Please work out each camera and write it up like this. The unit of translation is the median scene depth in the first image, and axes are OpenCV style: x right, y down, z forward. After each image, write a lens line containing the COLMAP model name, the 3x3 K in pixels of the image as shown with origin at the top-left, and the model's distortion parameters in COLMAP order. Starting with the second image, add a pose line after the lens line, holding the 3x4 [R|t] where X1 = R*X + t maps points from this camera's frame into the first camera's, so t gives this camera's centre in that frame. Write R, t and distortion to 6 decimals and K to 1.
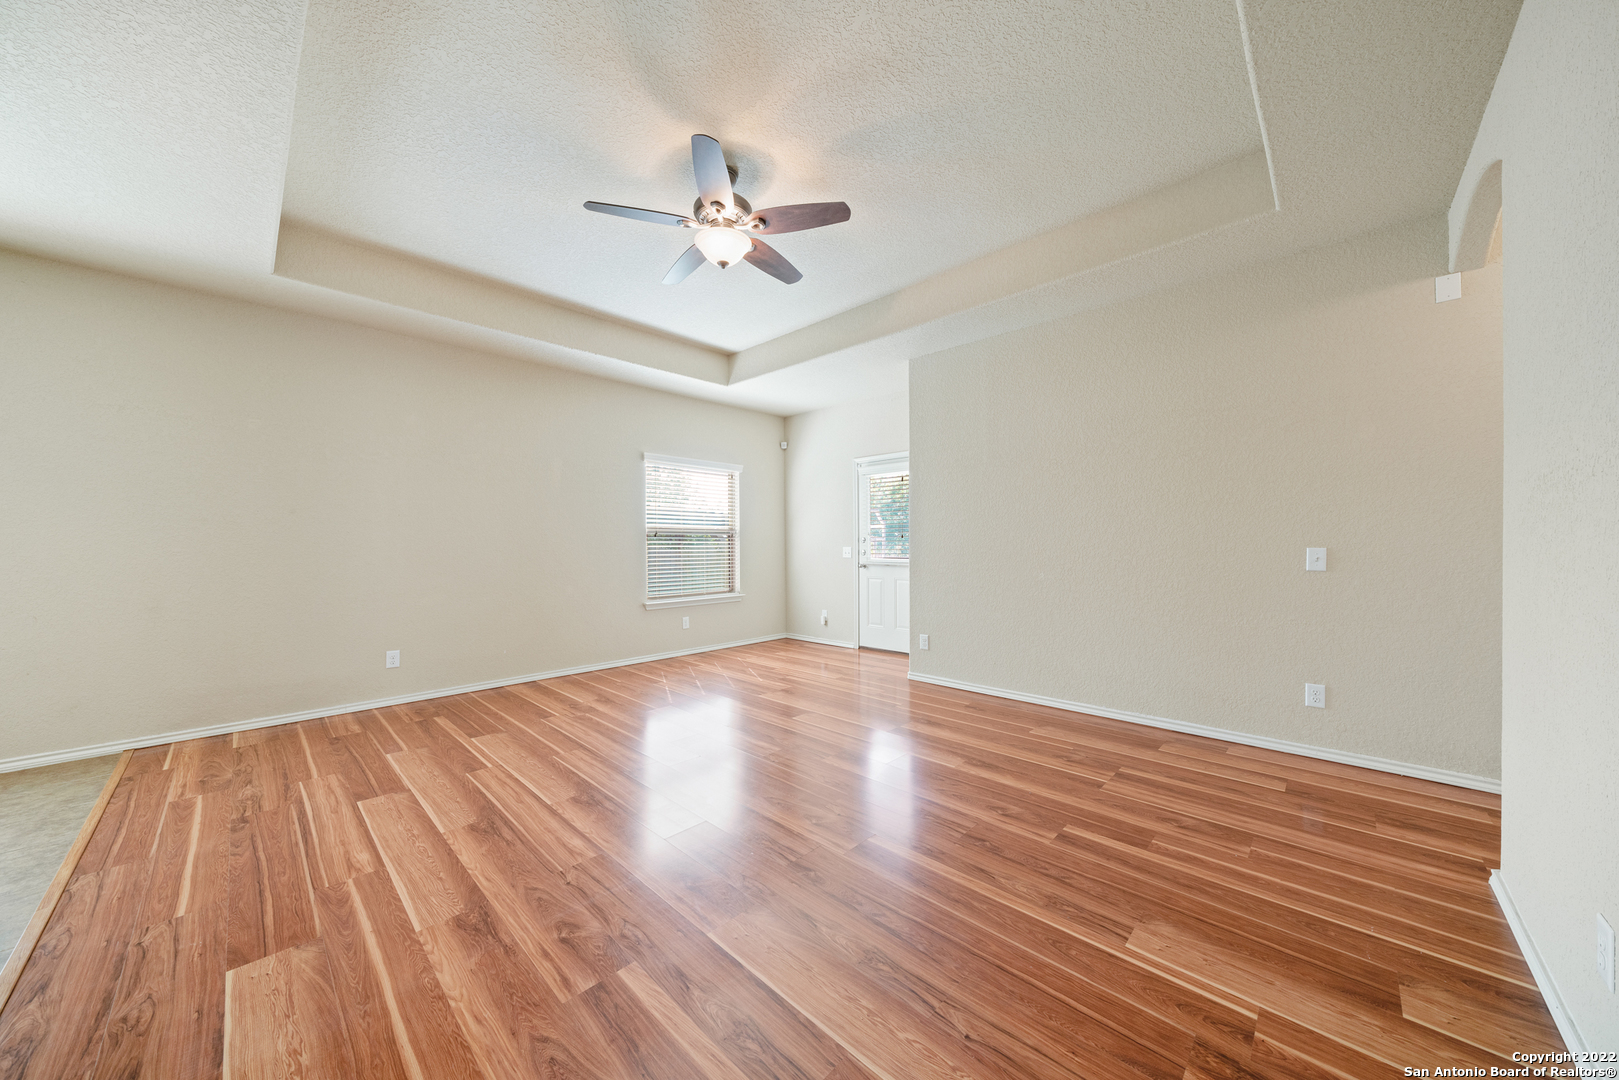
lens RADIAL K [[554.5, 0, 806.9], [0, 554.5, 540.3], [0, 0, 1]] dist [-0.002697, 0.000002]
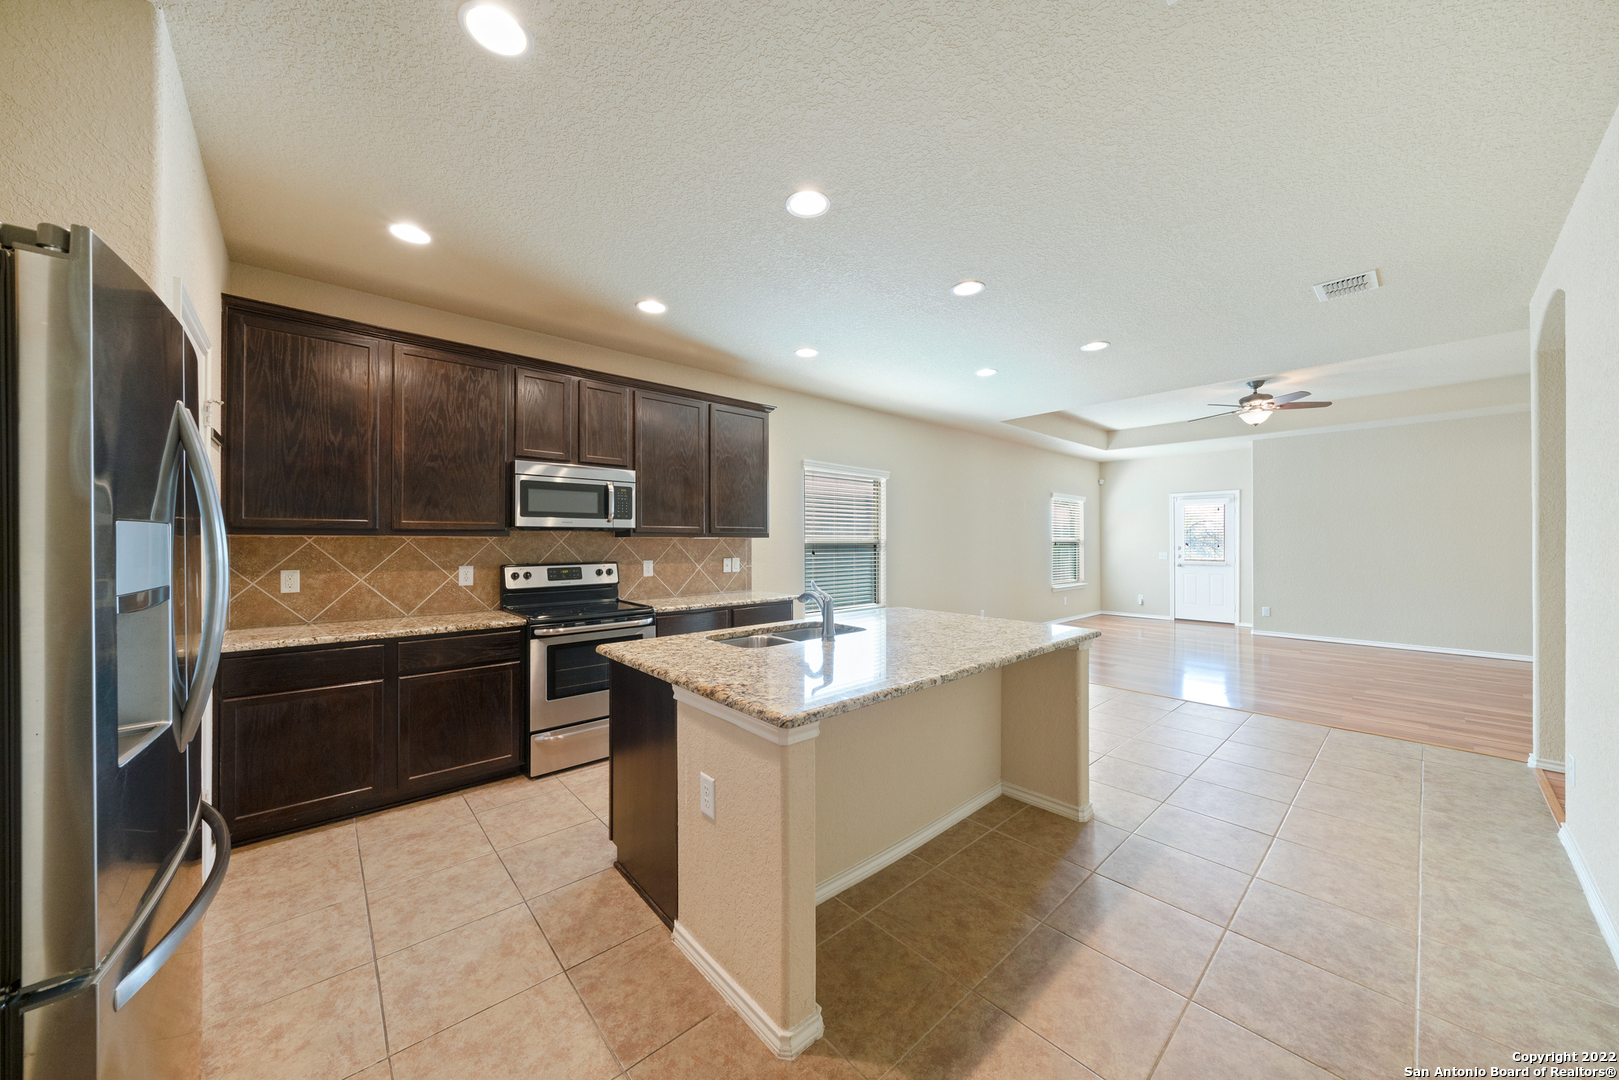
lens RADIAL K [[554.5, 0, 806.9], [0, 554.5, 540.3], [0, 0, 1]] dist [-0.002697, 0.000002]
pose [[0.997254, 0.007066, -0.073720, -2.398832], [-0.006488, 0.999946, 0.008083, -0.082106], [0.073774, -0.007583, 0.997246, -1.747563]]
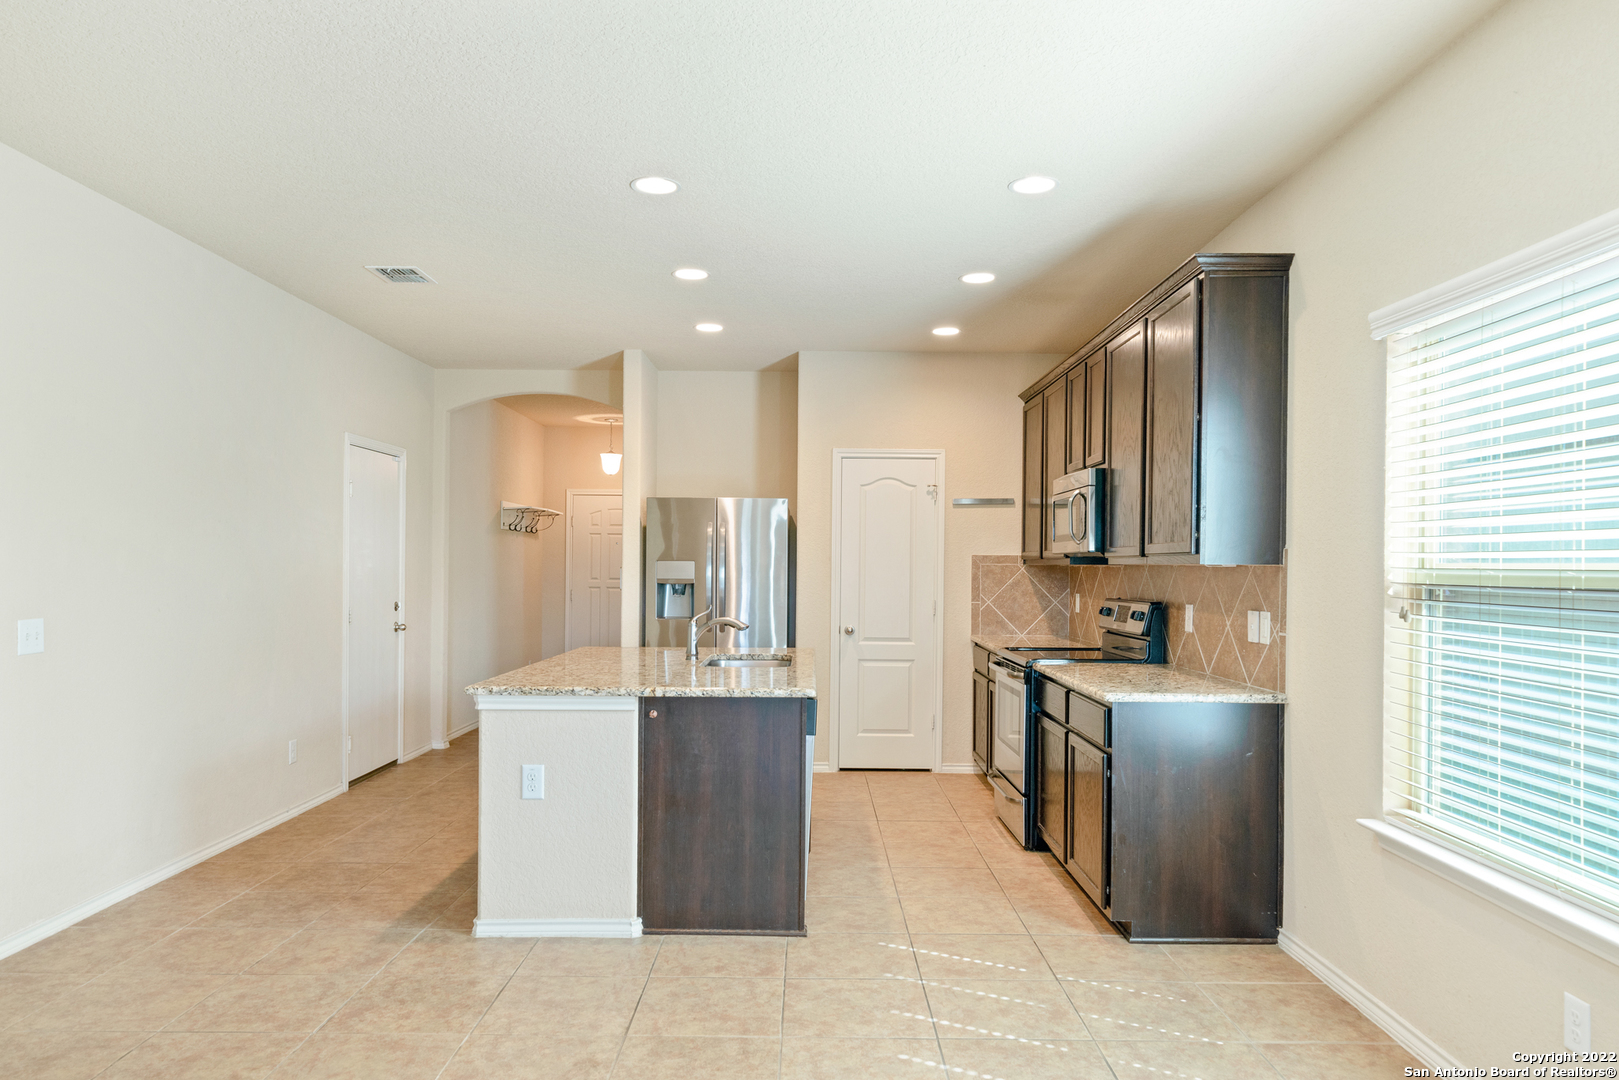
lens RADIAL K [[1083.9, 0, 807.9], [0, 1083.9, 568.8], [0, 0, 1]] dist [0.000190, 0.002197]
pose [[-0.718783, 0.001805, -0.695232, -0.881681], [0.000078, 0.999997, 0.002516, -0.070018], [0.695234, 0.001755, -0.718781, 1.457001]]
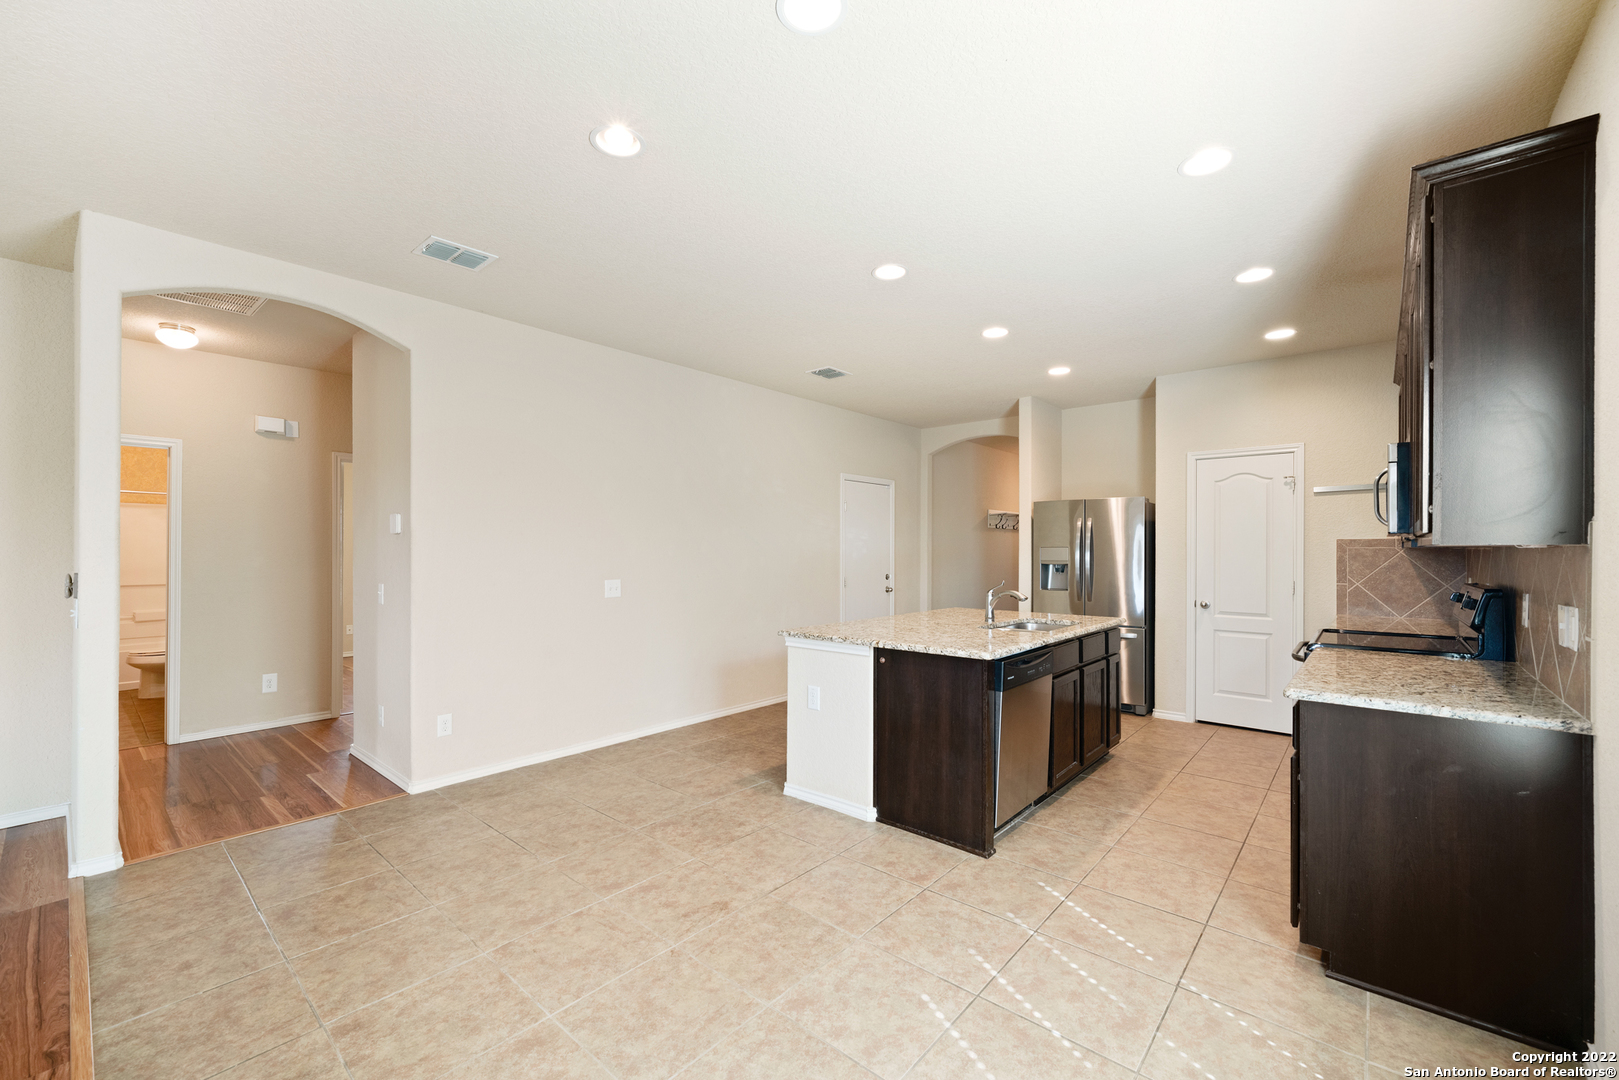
lens RADIAL K [[653.1, 0, 808.3], [0, 653.1, 550.5], [0, 0, 1]] dist [0.001305, 0.000587]
pose [[-0.998560, 0.005044, -0.053402, -1.772242], [0.005303, 0.999975, -0.004718, -0.065563], [0.053377, -0.004994, -0.998562, 1.449446]]
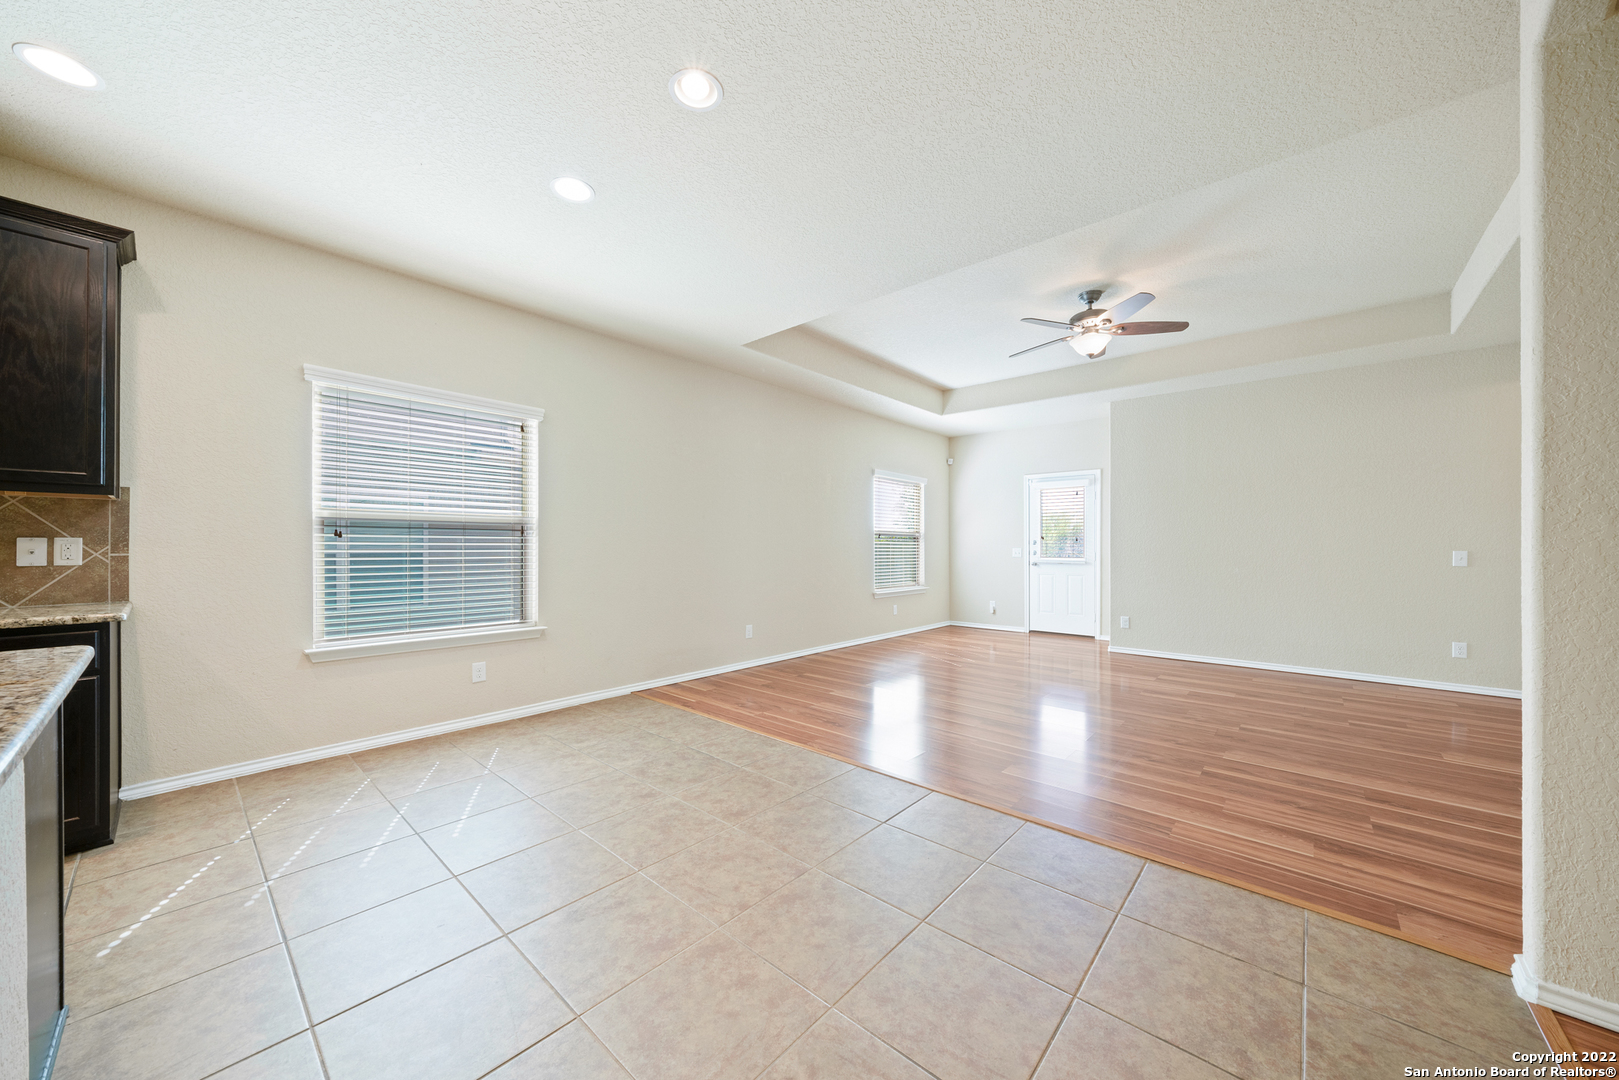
lens RADIAL K [[570.8, 0, 805.7], [0, 570.8, 544.3], [0, 0, 1]] dist [-0.006963, 0.000213]
pose [[0.998922, 0.009725, 0.045400, -1.361551], [-0.009928, 0.999942, 0.004248, 0.009159], [-0.045356, -0.004694, 0.998960, -0.667760]]
